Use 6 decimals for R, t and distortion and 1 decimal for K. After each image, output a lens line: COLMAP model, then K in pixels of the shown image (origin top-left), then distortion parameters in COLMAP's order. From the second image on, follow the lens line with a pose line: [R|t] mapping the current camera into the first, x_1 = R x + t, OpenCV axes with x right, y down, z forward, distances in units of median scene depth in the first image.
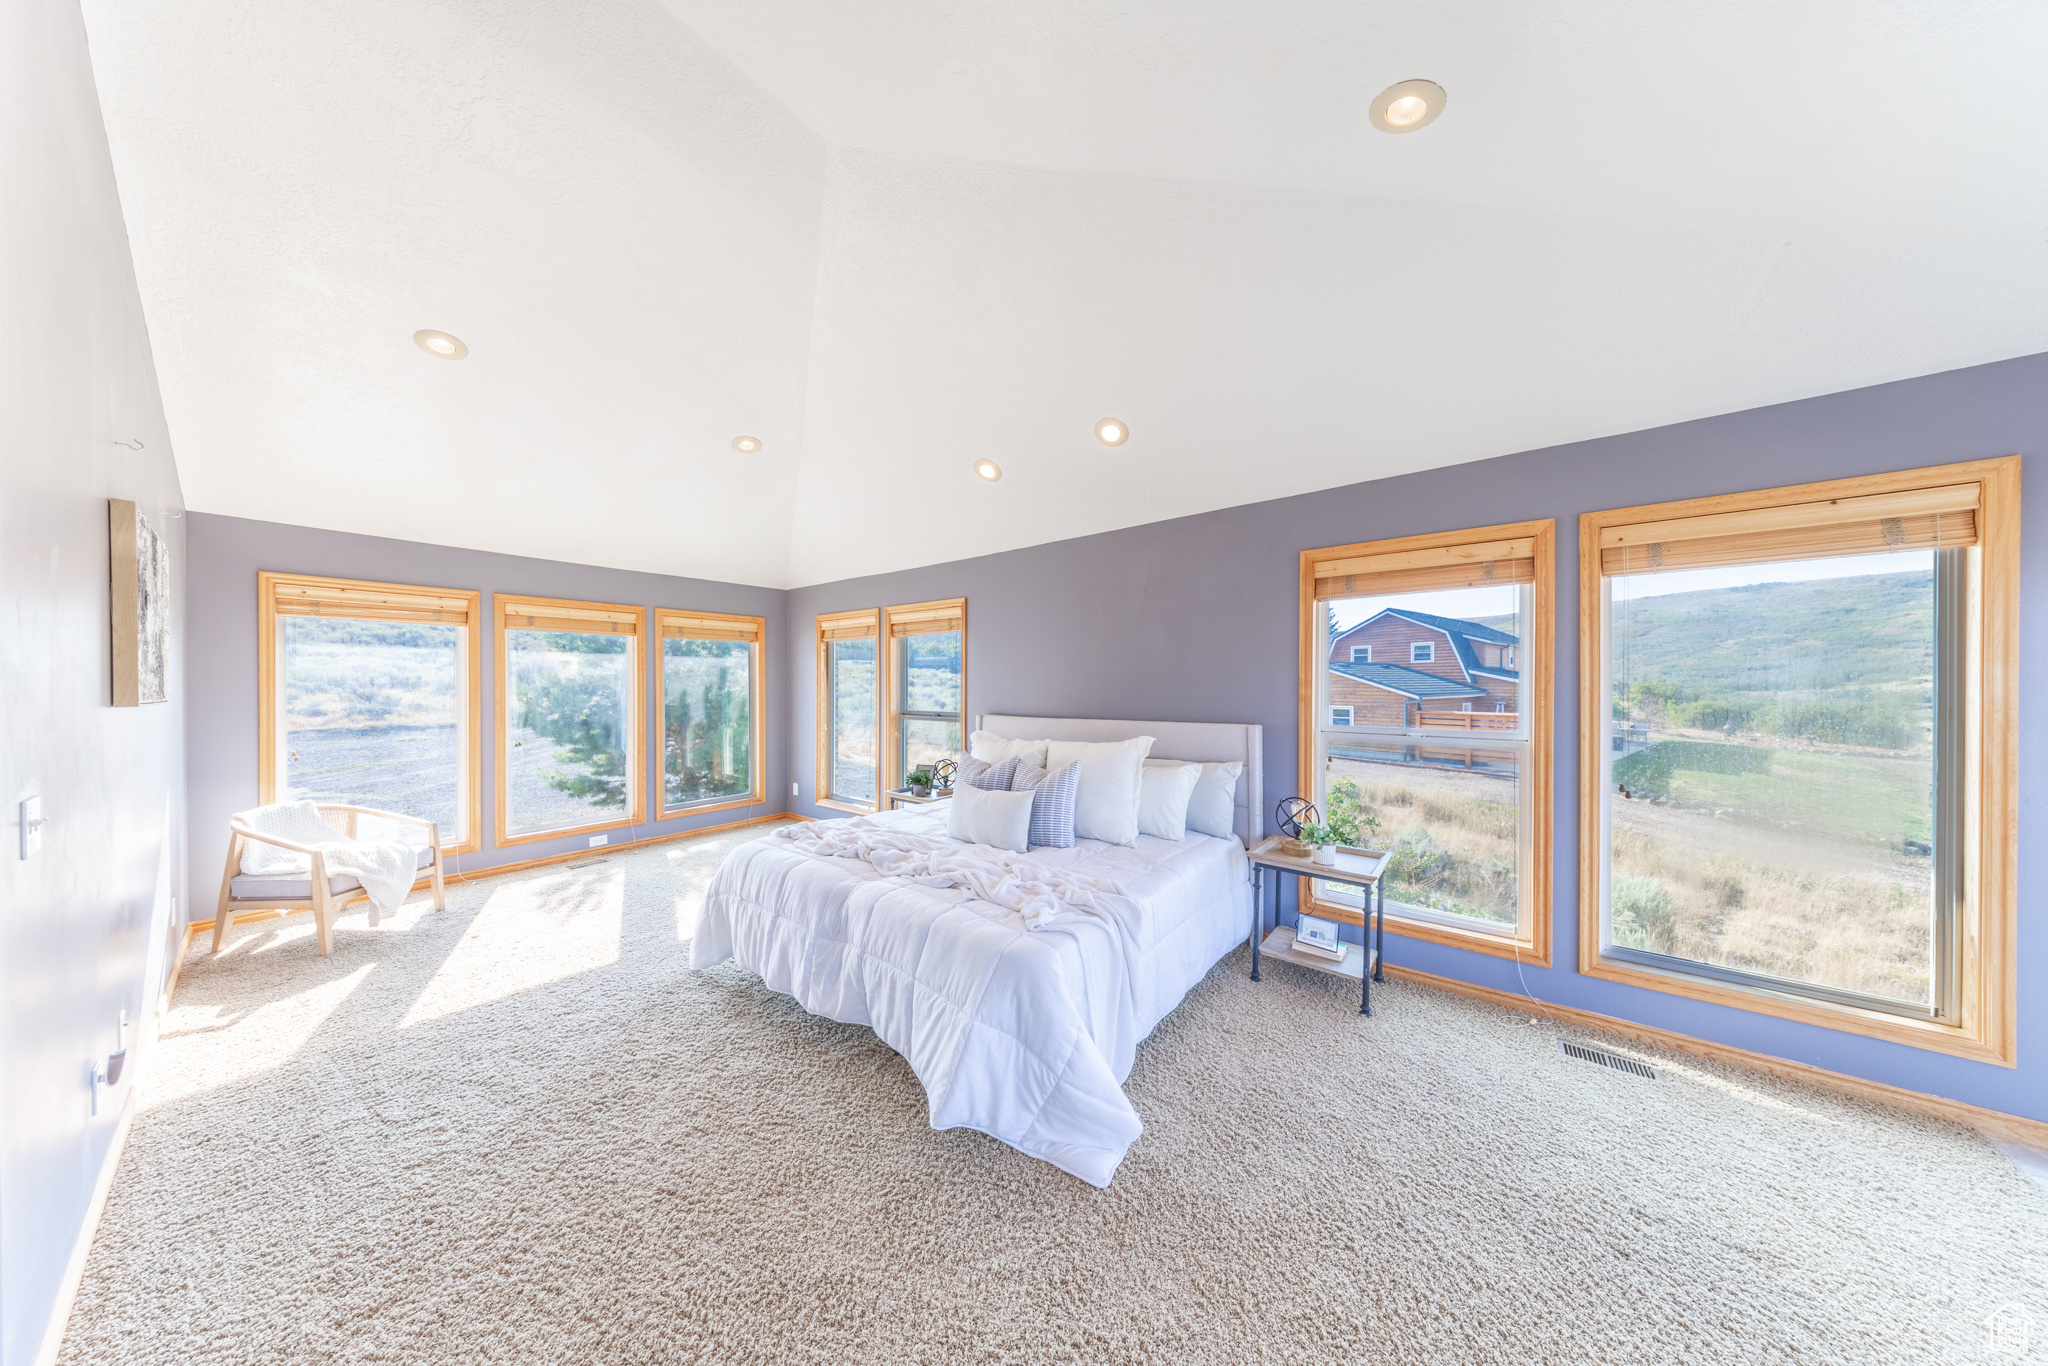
lens RADIAL K [[587.4, 0, 1020.2], [0, 587.4, 684.1], [0, 0, 1]] dist [0.002644, -0.000597]
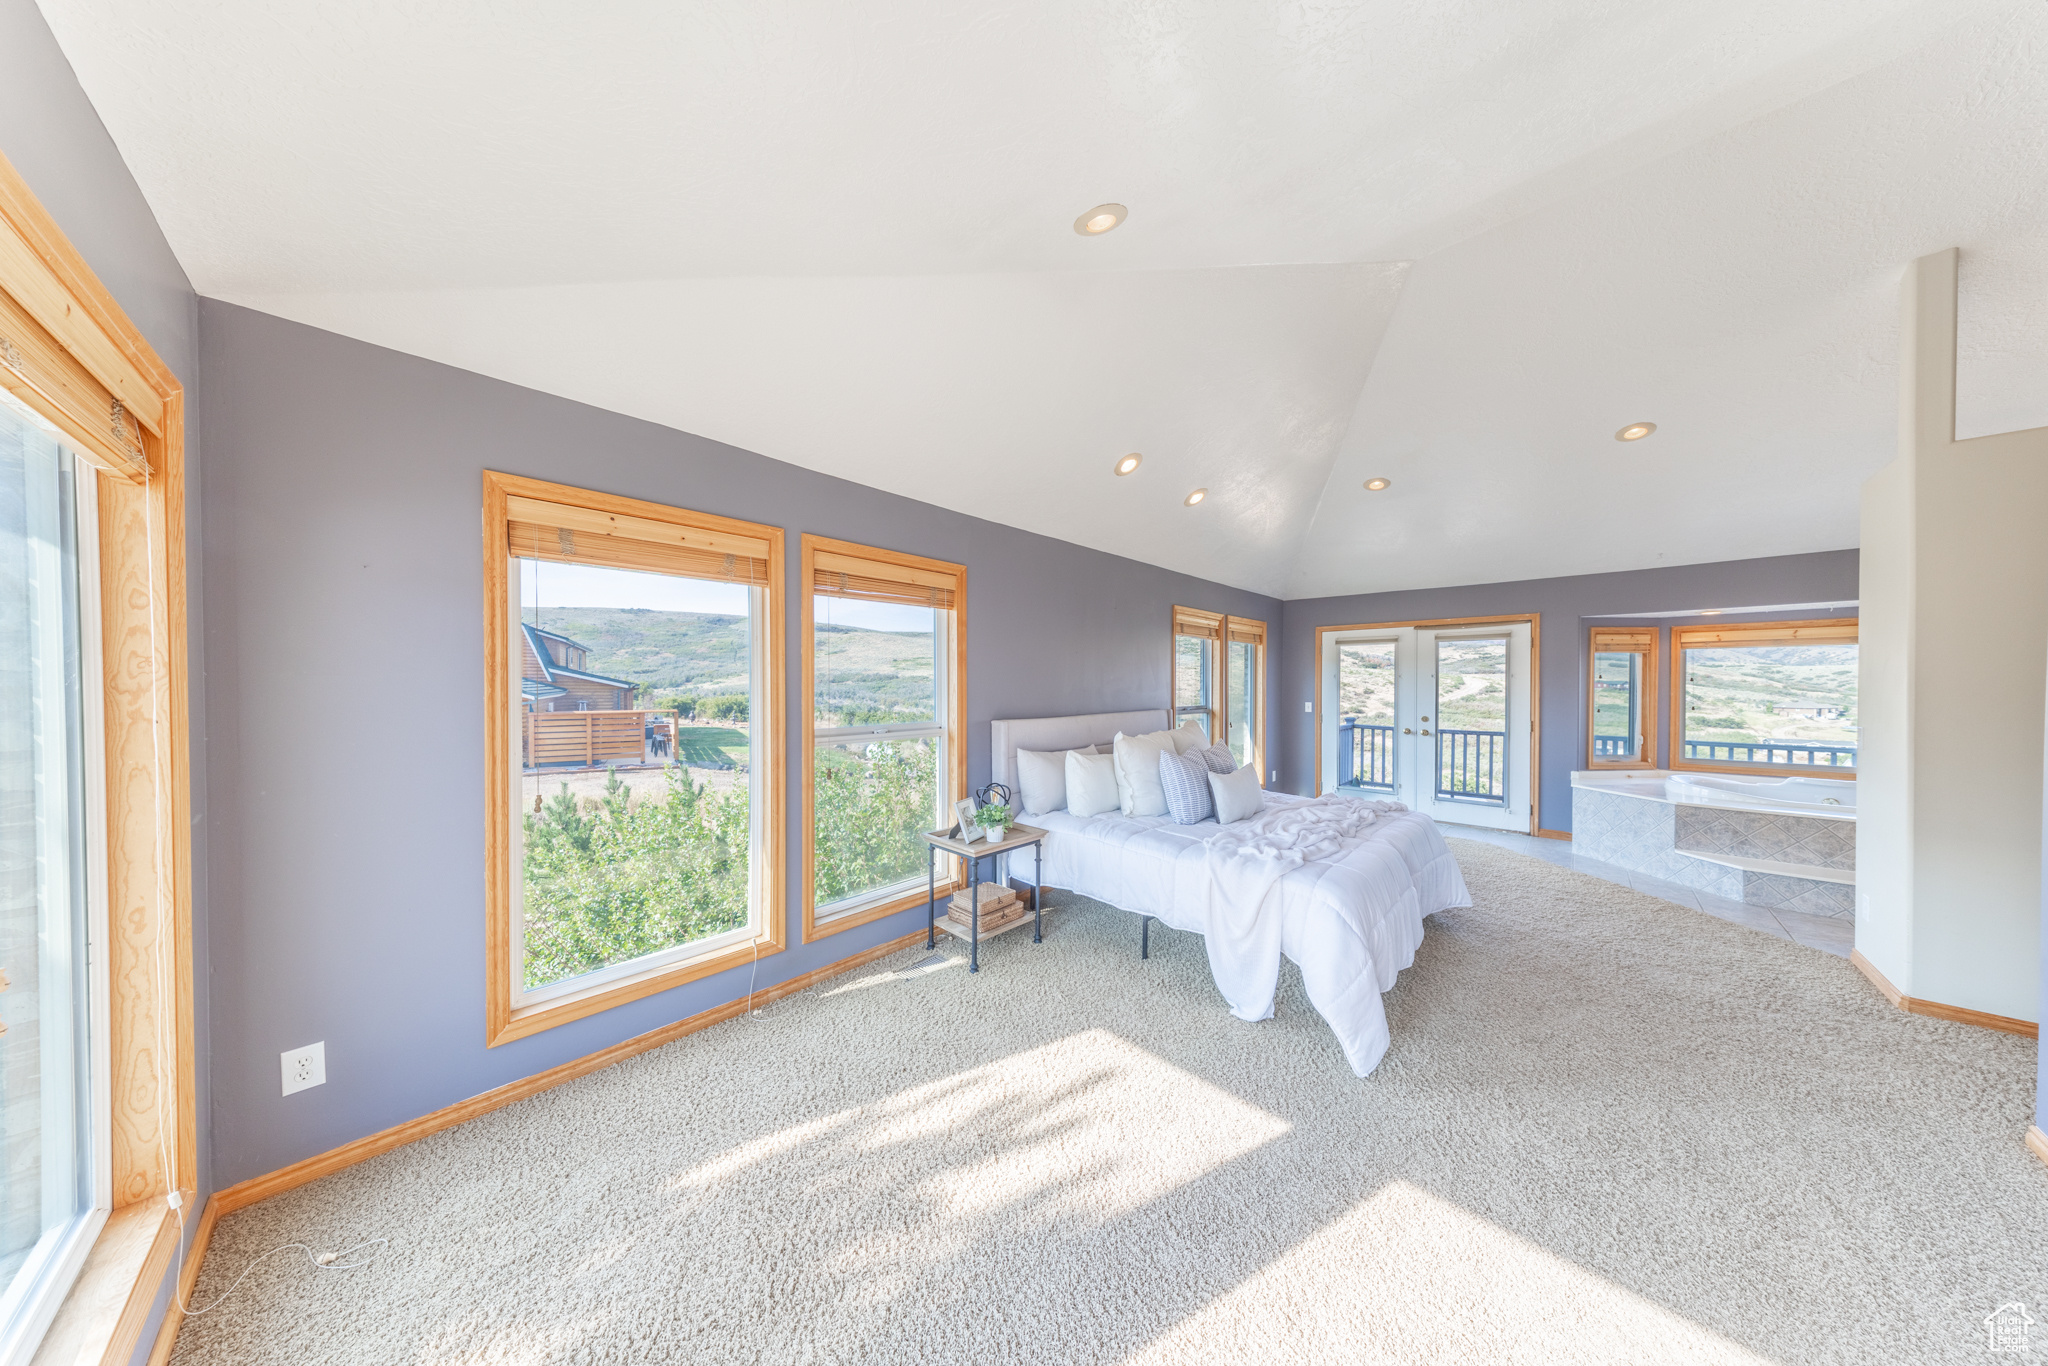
lens RADIAL K [[587.4, 0, 1024.1], [0, 587.4, 689.9], [0, 0, 1]] dist [0.002644, -0.000597]
pose [[0.085062, -0.009024, 0.996335, -0.072781], [-0.001806, 0.999956, 0.009211, -0.000574], [-0.996374, -0.002583, 0.085042, 0.291350]]
